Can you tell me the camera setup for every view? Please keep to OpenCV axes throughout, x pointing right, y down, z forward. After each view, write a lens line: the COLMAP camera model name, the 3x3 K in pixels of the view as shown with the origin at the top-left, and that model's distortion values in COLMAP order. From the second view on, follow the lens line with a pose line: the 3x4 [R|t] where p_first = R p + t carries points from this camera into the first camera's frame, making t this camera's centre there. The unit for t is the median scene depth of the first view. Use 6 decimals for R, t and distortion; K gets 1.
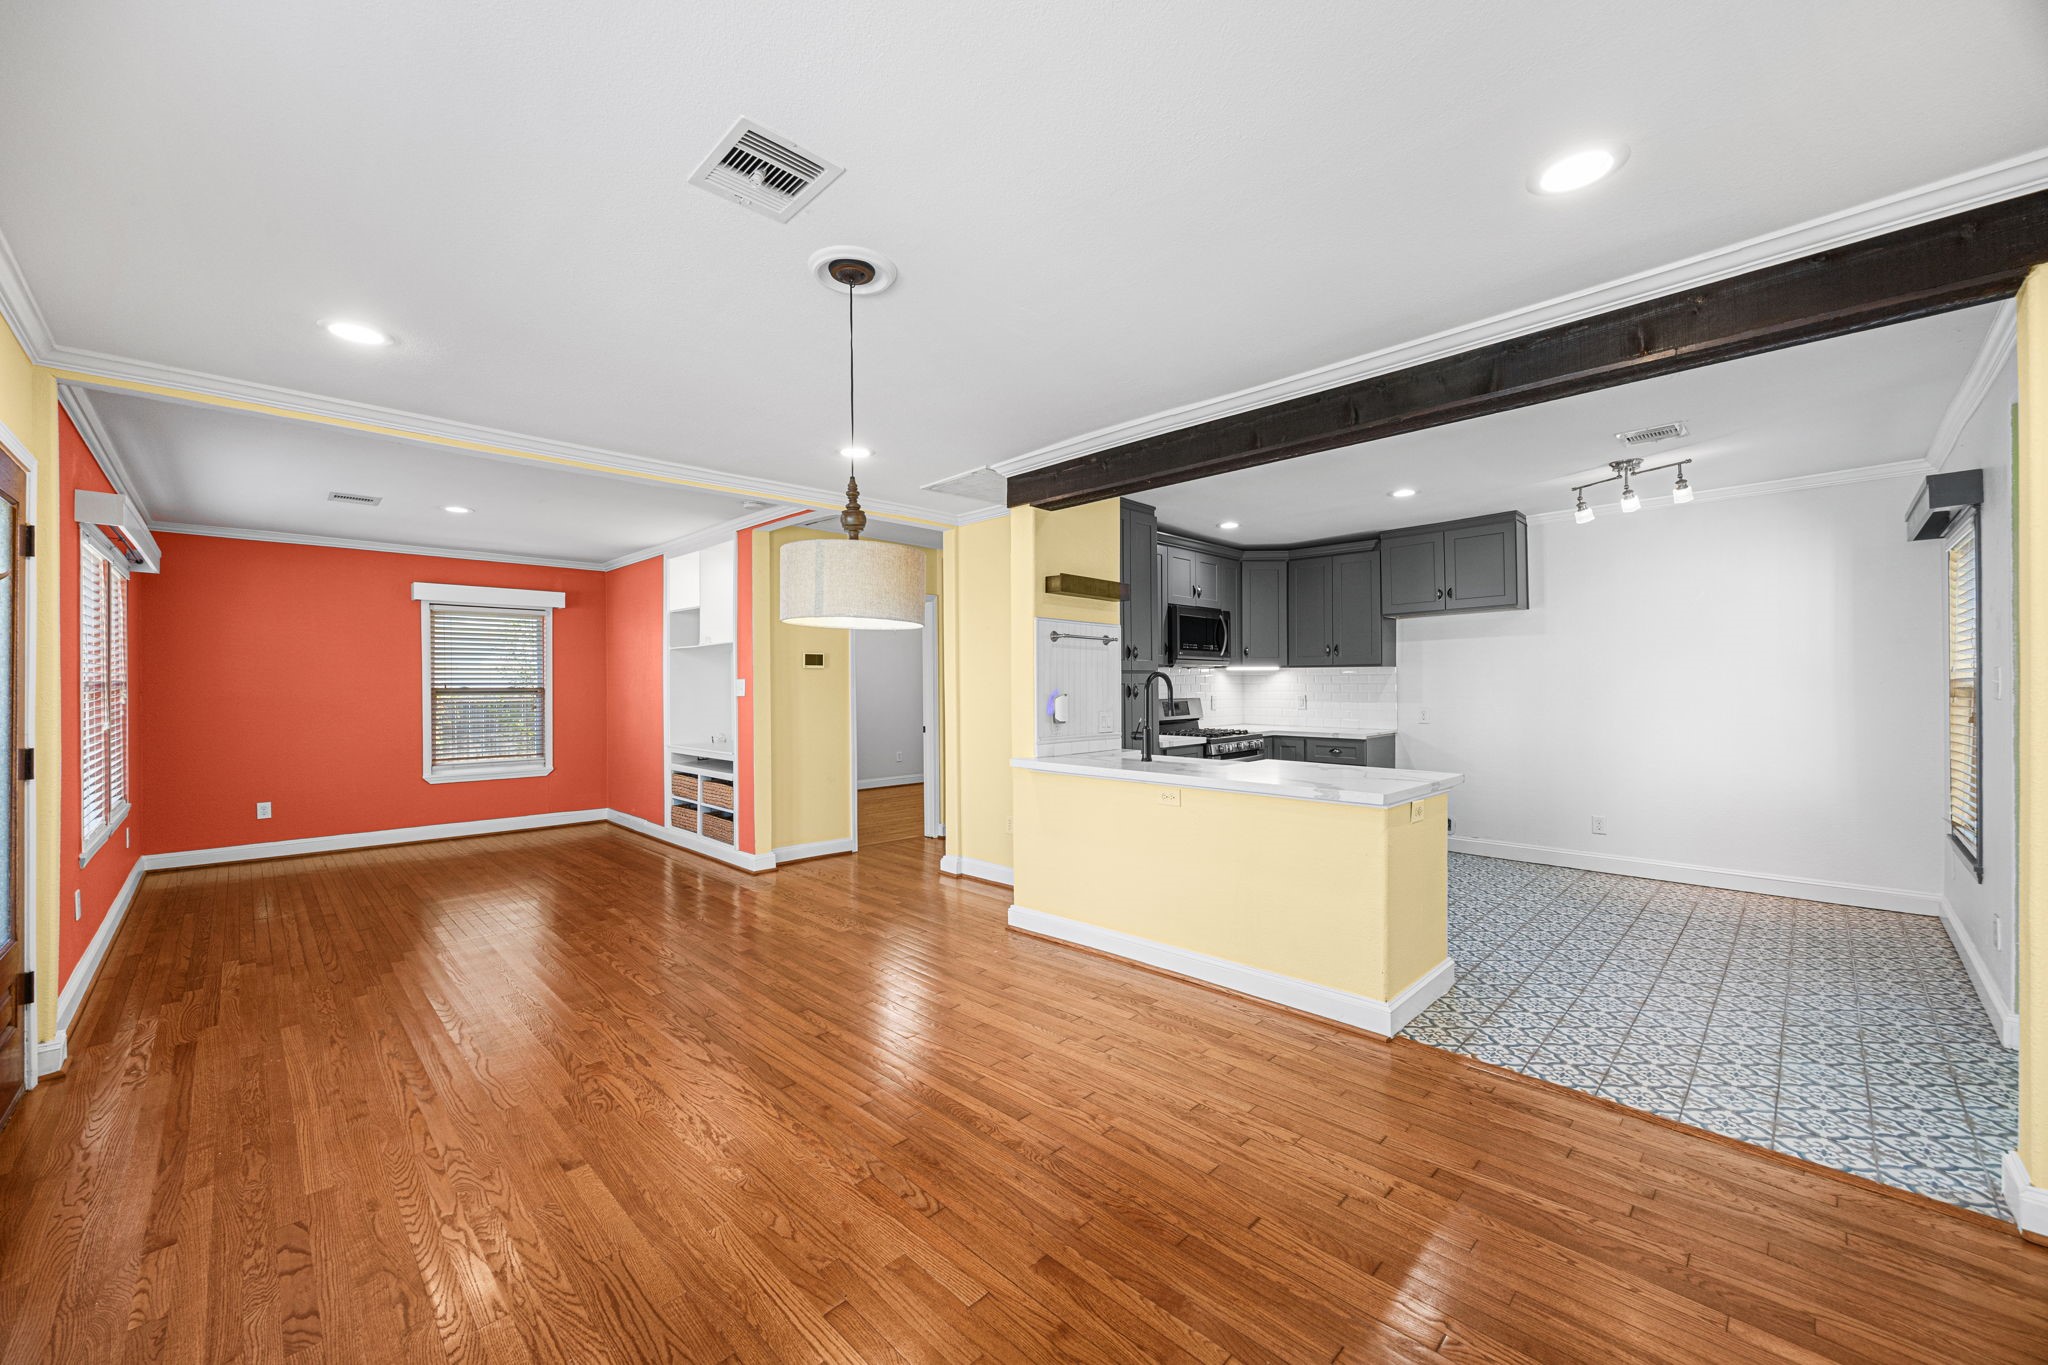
lens RADIAL K [[793.6, 0, 1014.9], [0, 793.6, 680.7], [0, 0, 1]] dist [0.001357, -0.000284]
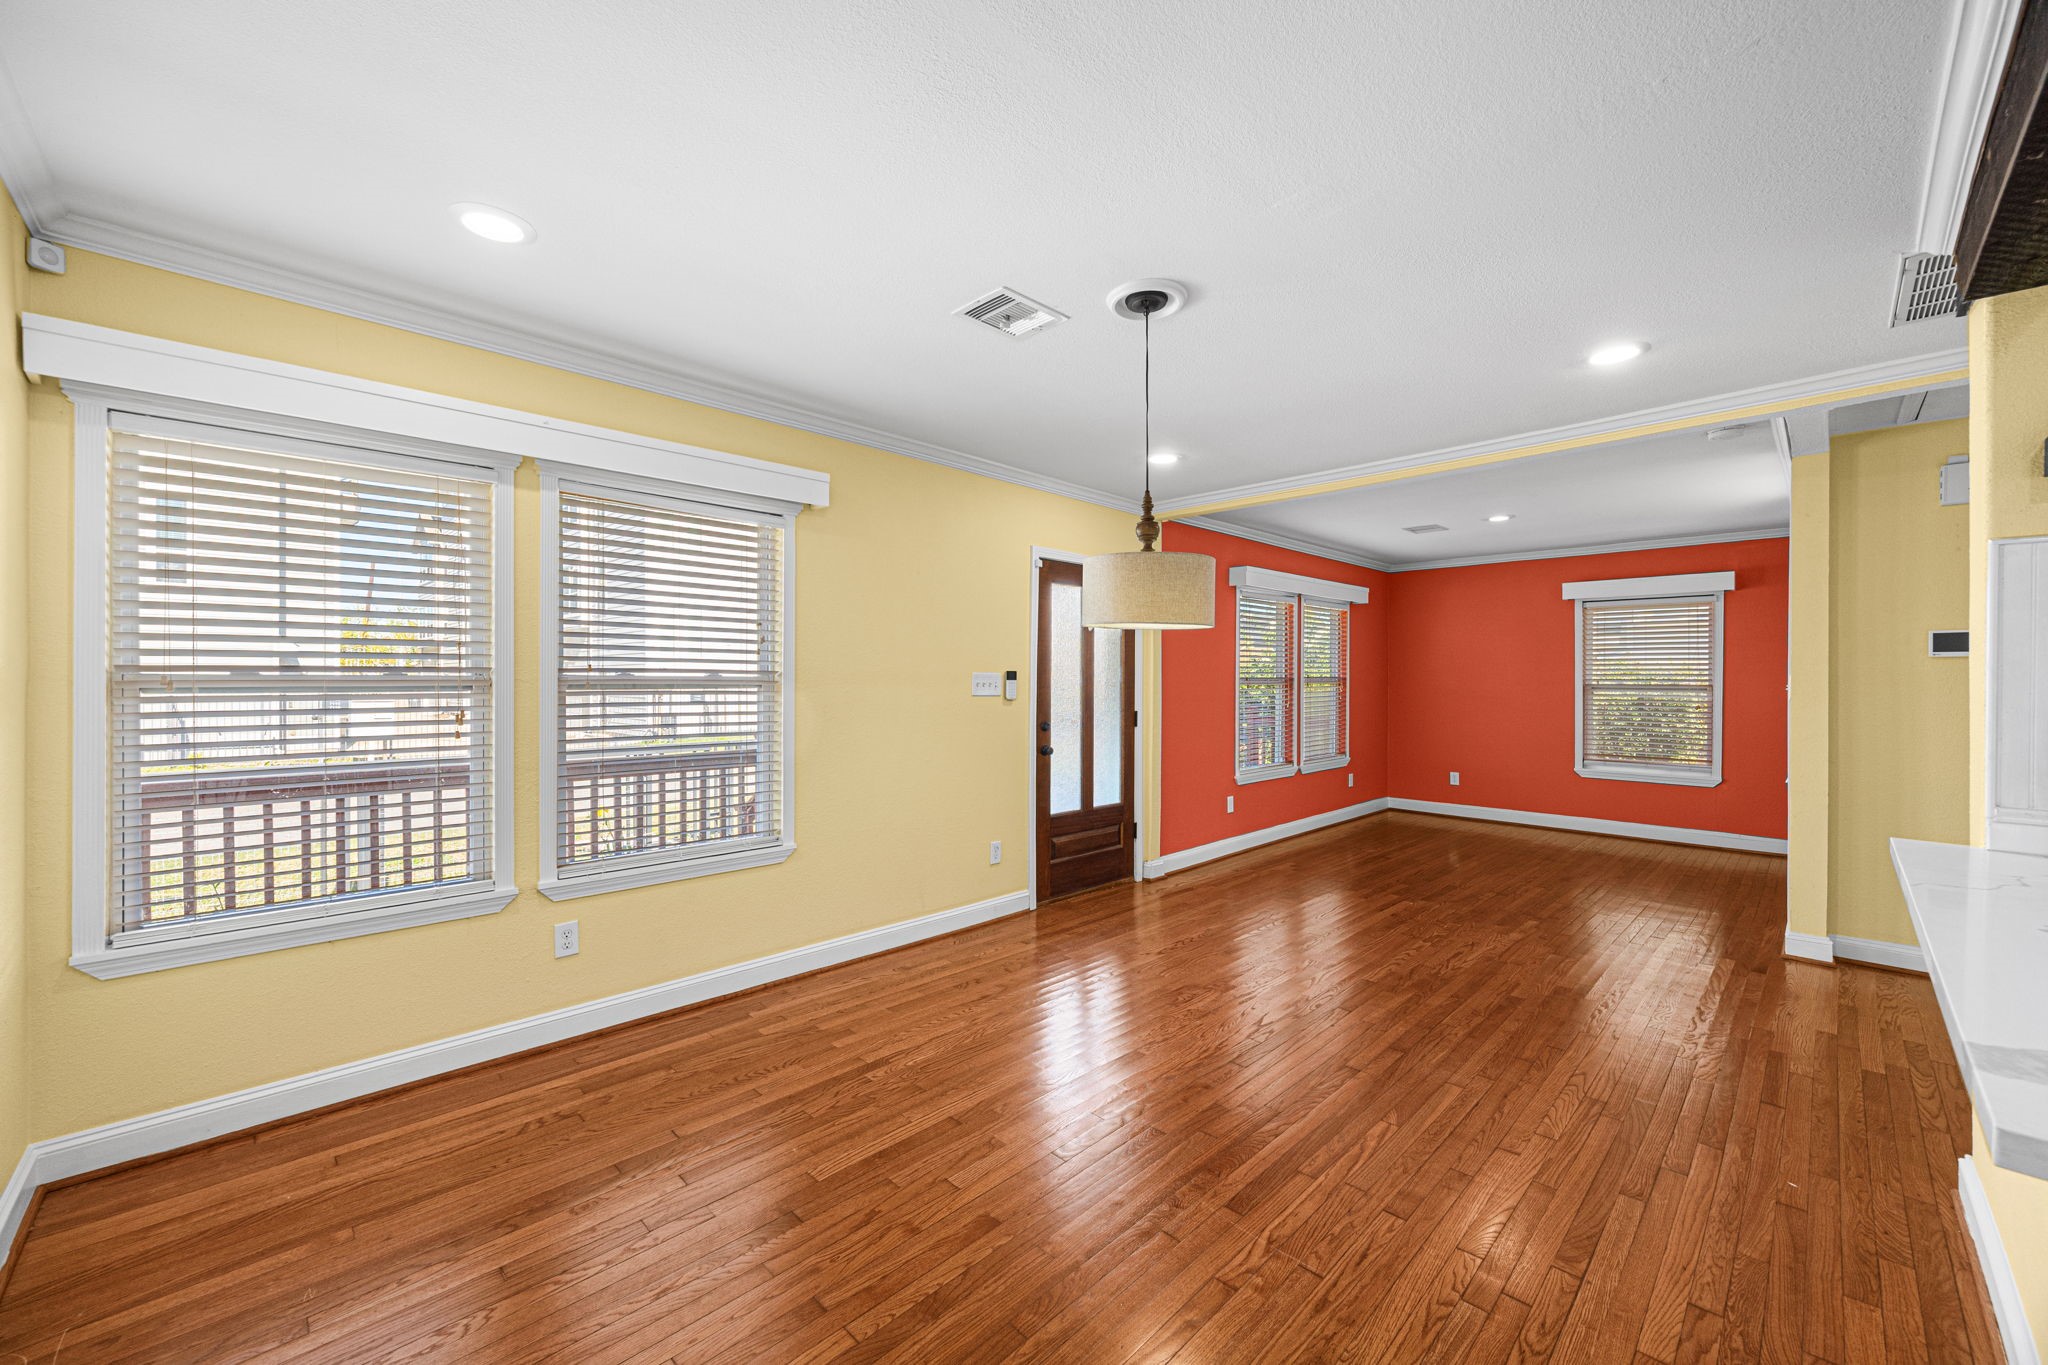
lens RADIAL K [[793.6, 0, 1022.9], [0, 793.6, 684.9], [0, 0, 1]] dist [0.001357, -0.000284]
pose [[-0.000122, 0.011887, -0.999929, 0.317743], [0.000182, 0.999929, 0.011887, -0.002032], [1.000000, -0.000180, -0.000124, 0.299699]]
